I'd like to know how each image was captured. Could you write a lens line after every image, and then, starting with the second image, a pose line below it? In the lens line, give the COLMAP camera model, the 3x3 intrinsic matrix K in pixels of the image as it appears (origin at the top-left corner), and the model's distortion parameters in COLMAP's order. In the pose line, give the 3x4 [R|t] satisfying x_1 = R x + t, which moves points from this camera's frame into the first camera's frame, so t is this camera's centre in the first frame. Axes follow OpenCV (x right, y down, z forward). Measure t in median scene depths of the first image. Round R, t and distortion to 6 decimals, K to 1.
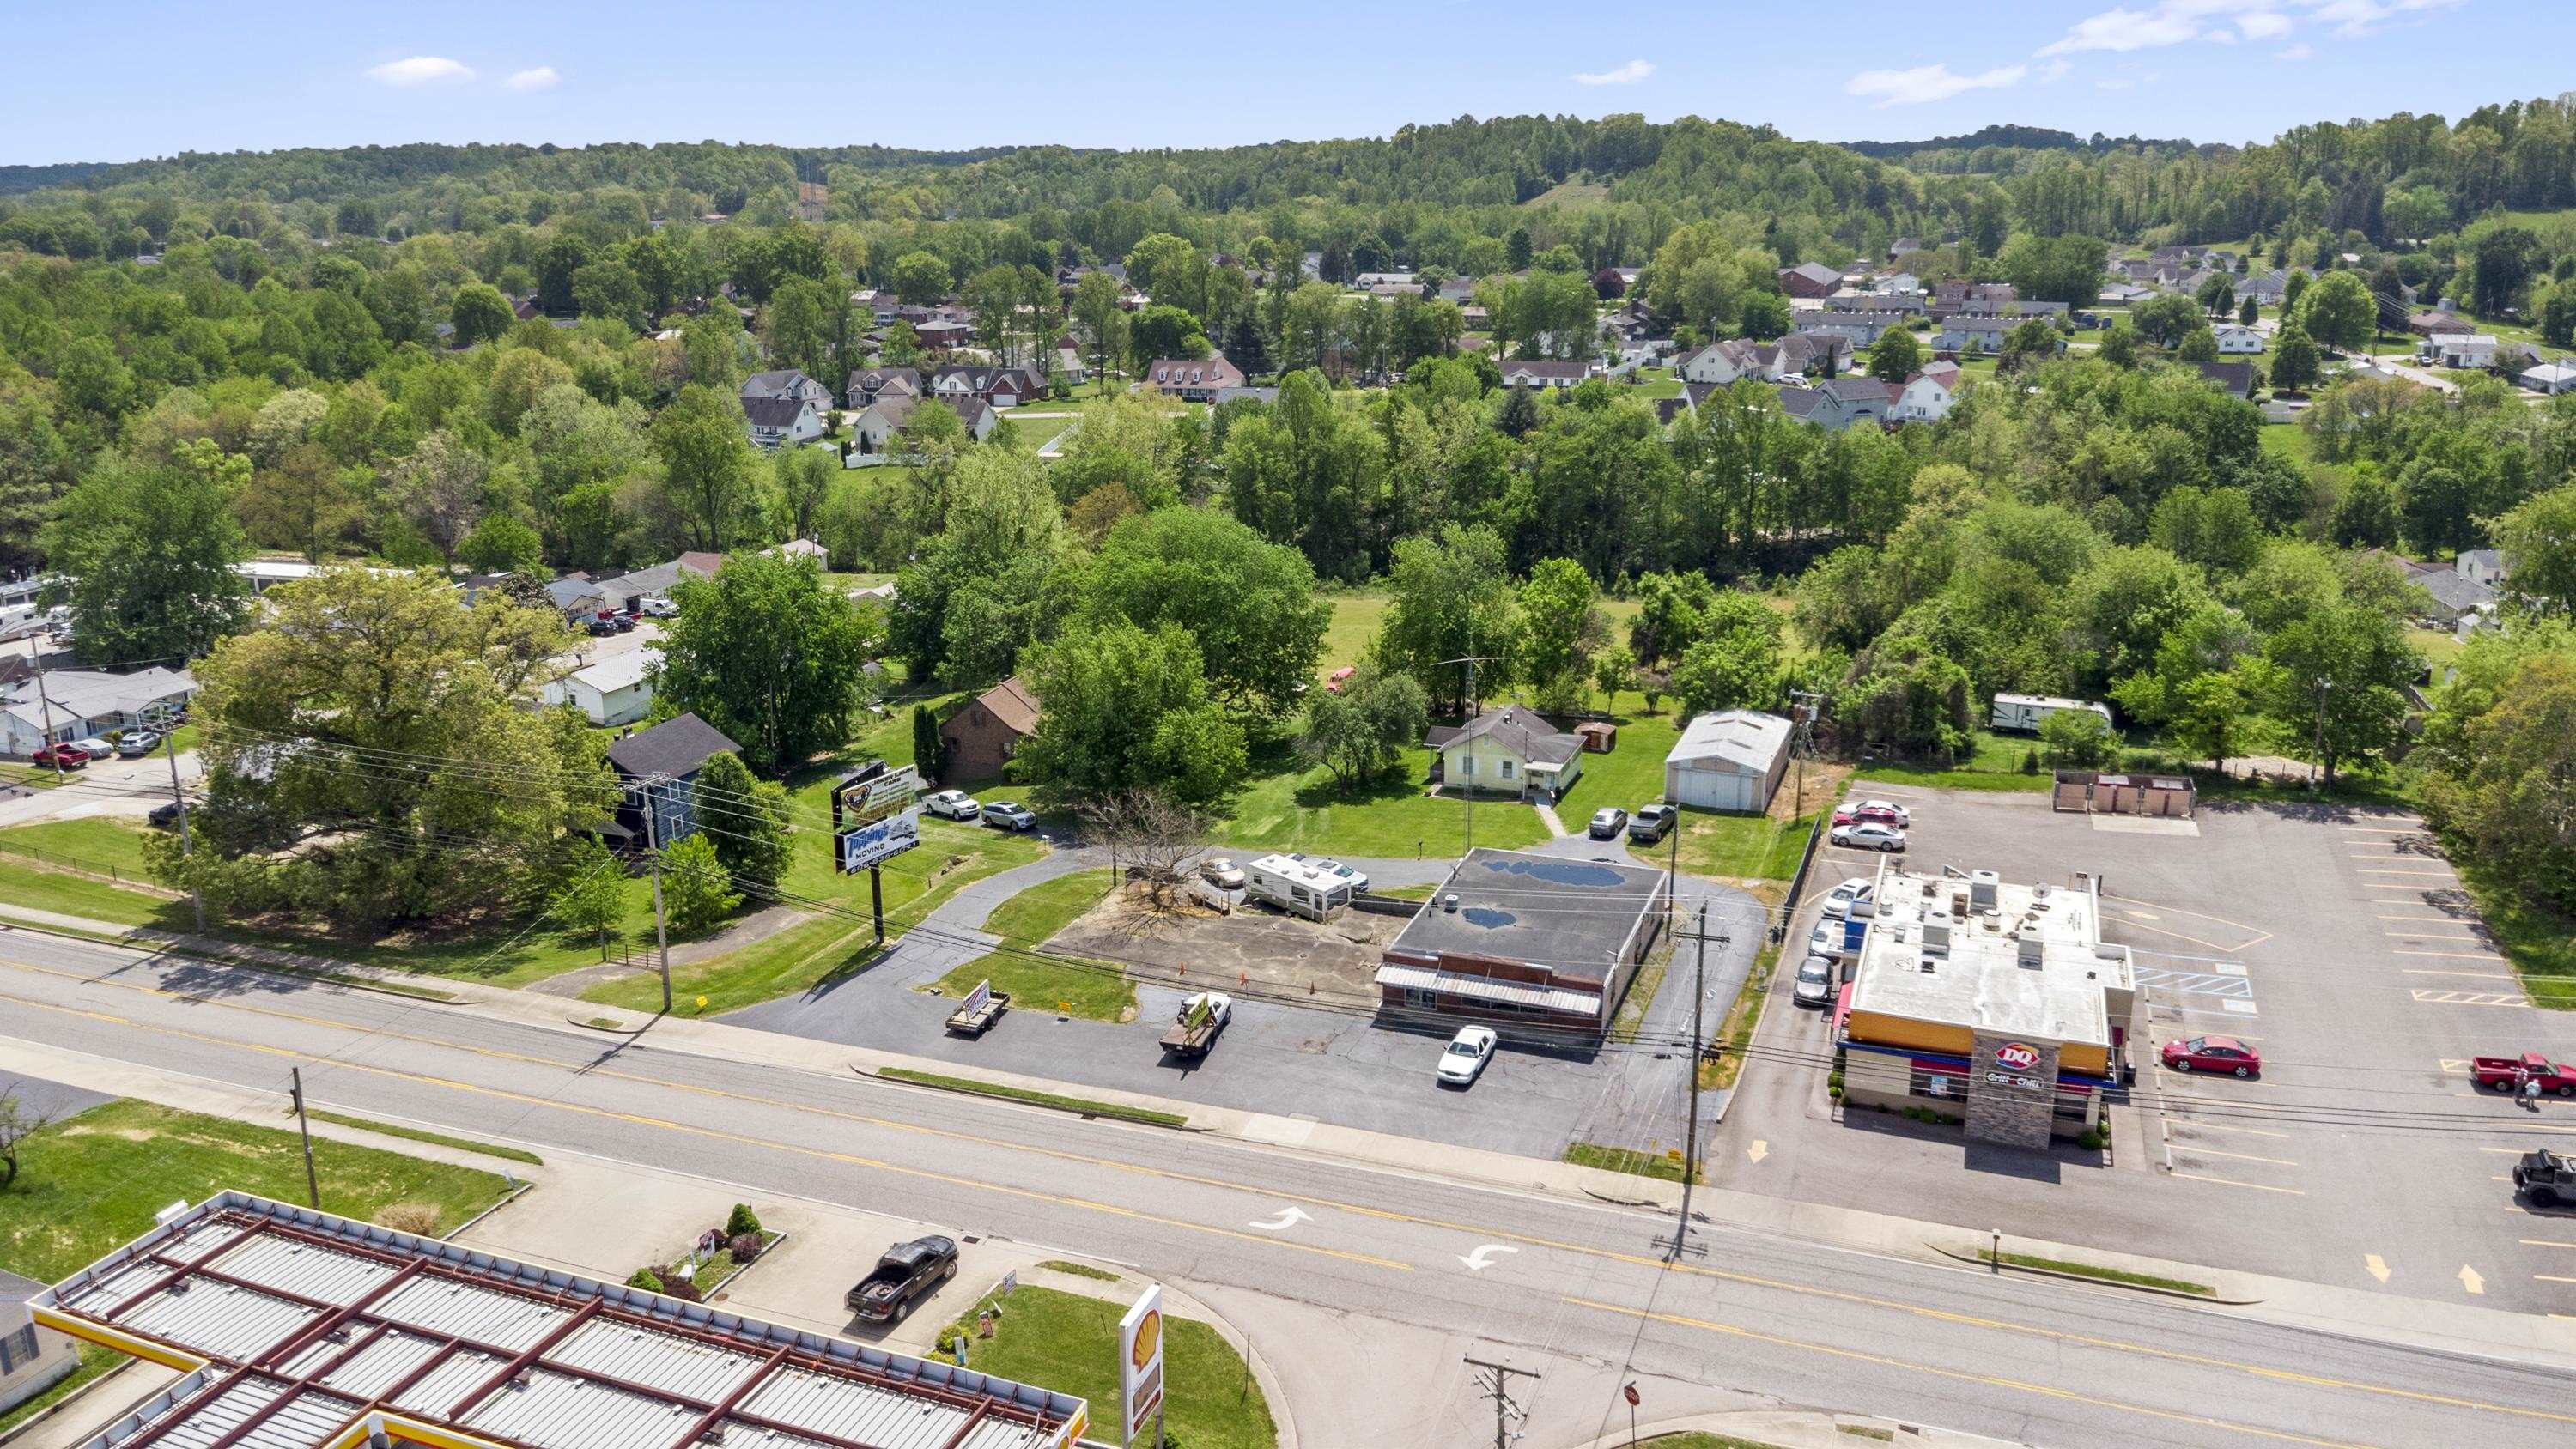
lens RADIAL K [[1855.8, 0, 1288.0], [0, 1855.8, 724.5], [0, 0, 1]] dist [0.003720, 0.003345]
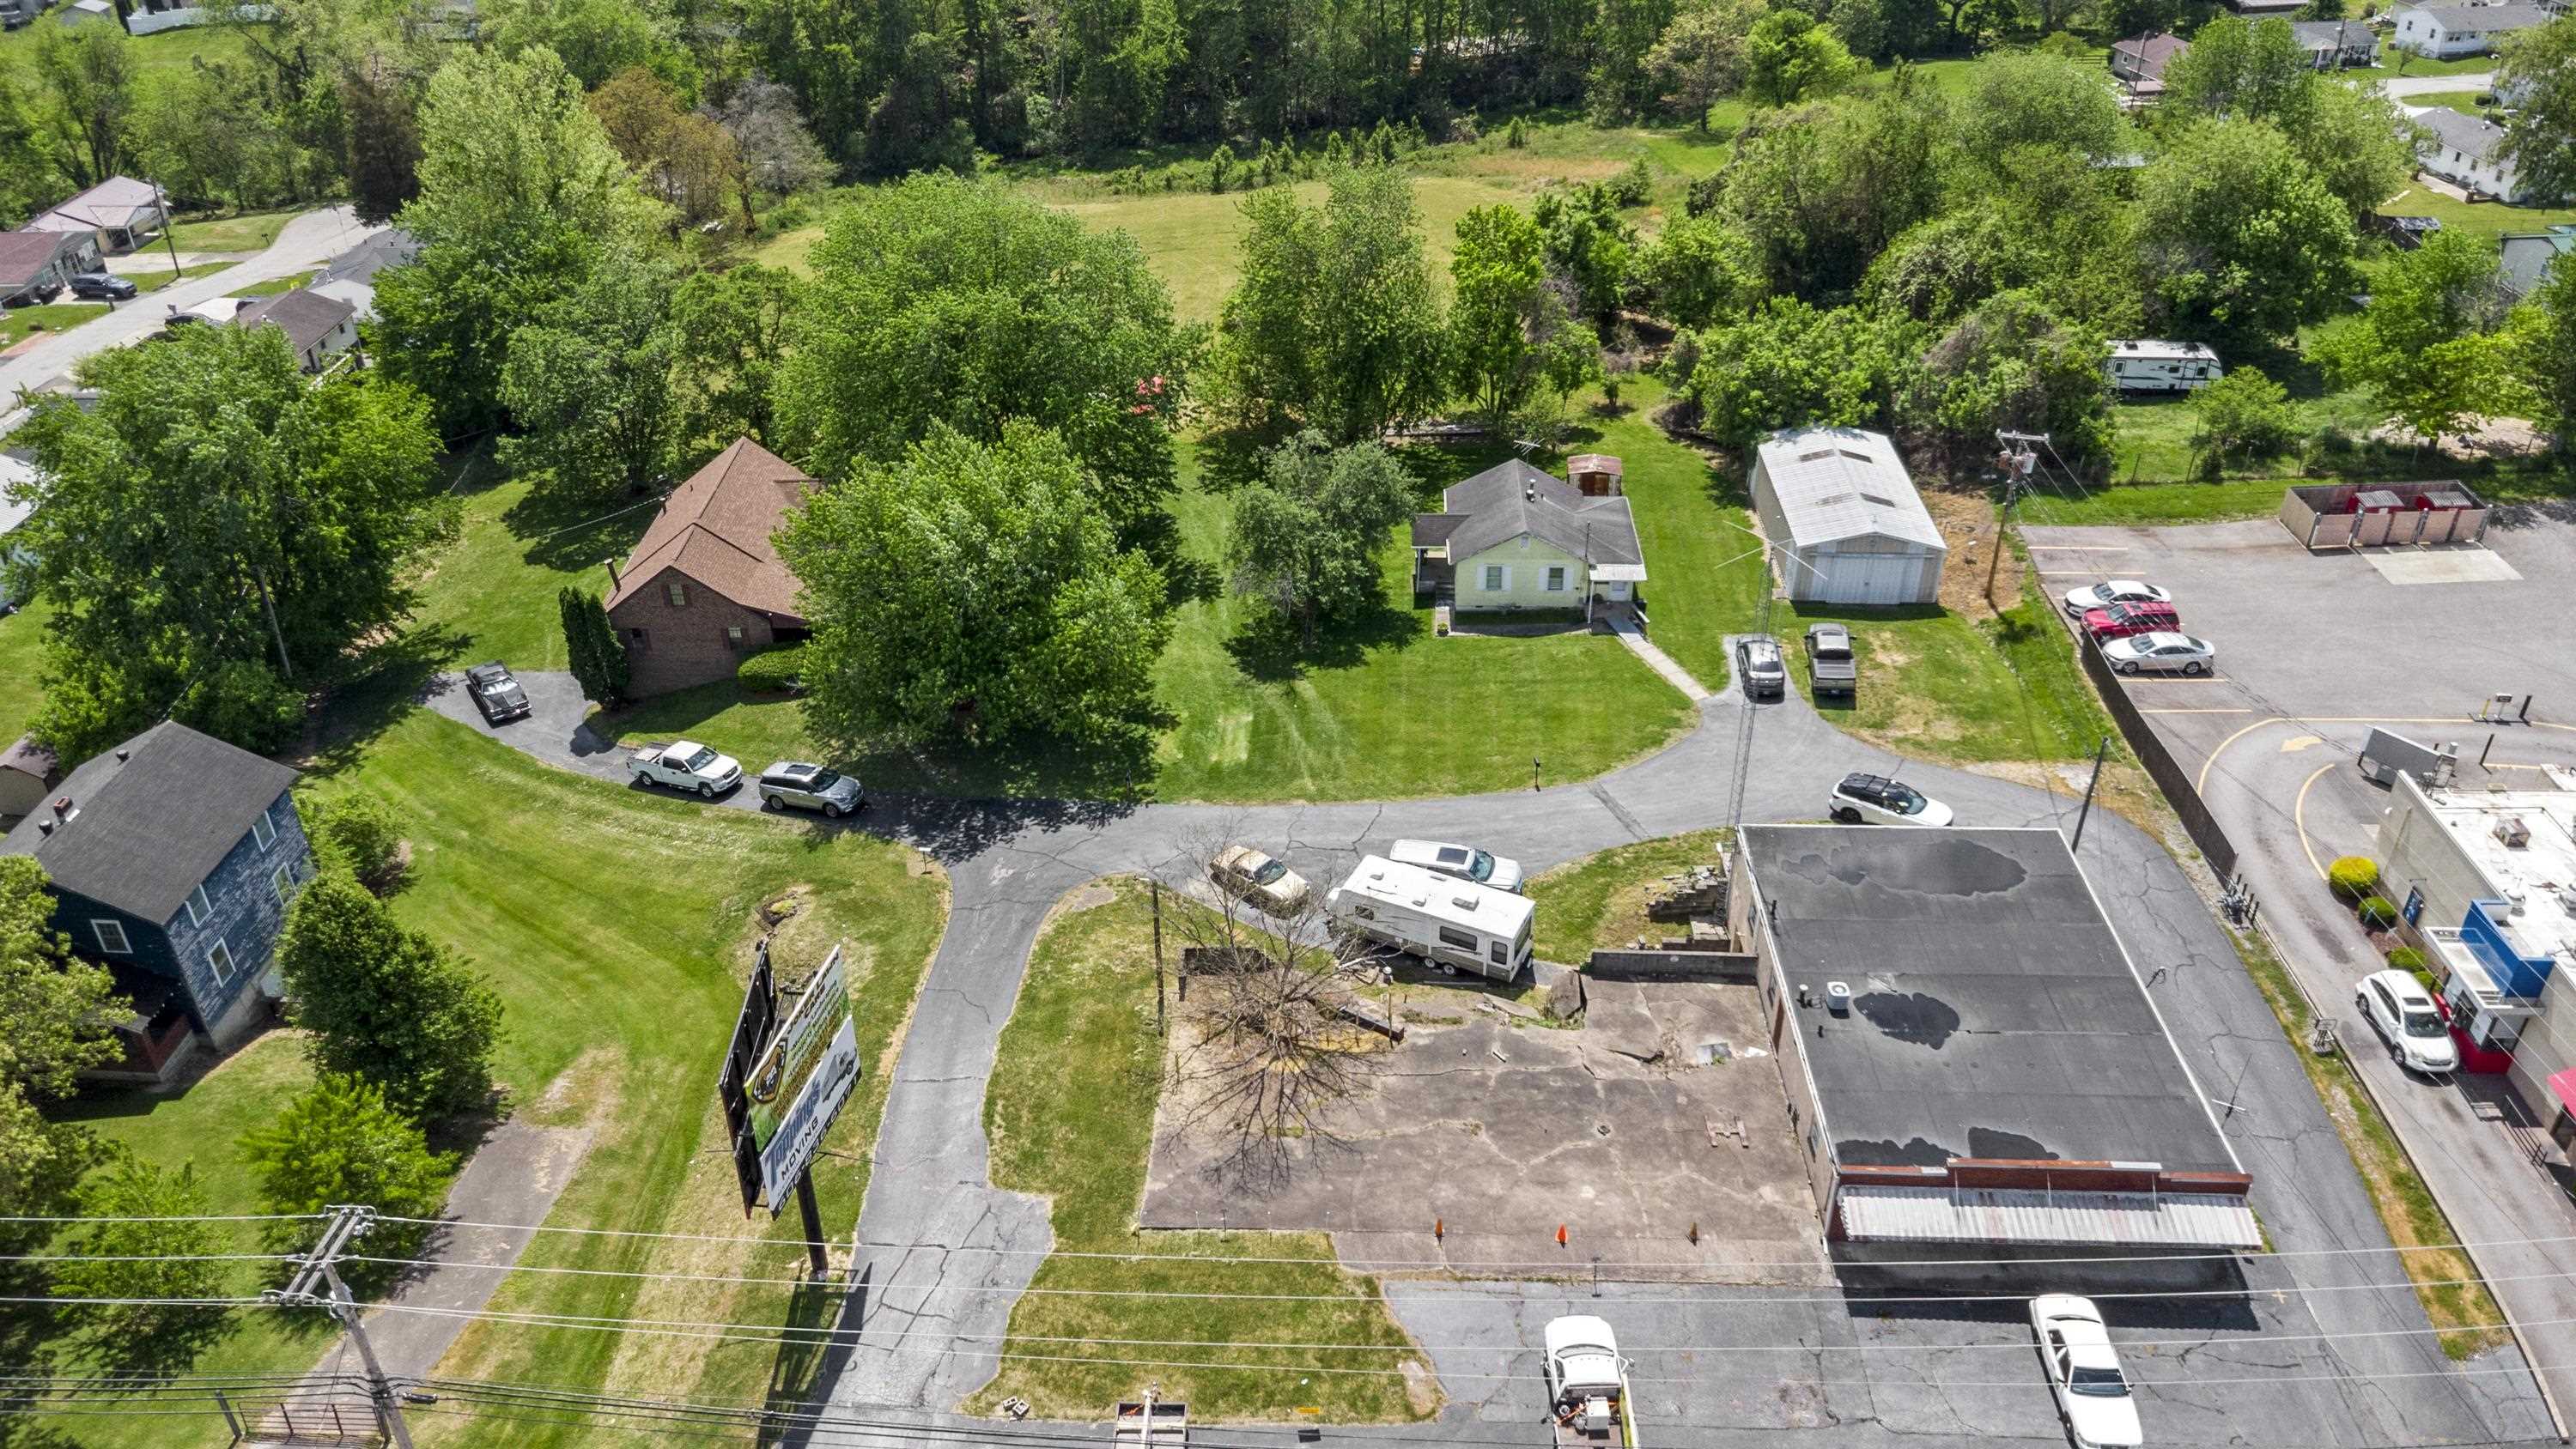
lens RADIAL K [[1855.8, 0, 1288.0], [0, 1855.8, 724.5], [0, 0, 1]] dist [0.003720, 0.003345]
pose [[0.943512, -0.178840, 0.278929, -0.168499], [0.094304, 0.951952, 0.291366, -0.129798], [-0.317635, -0.248603, 0.915044, 0.410997]]
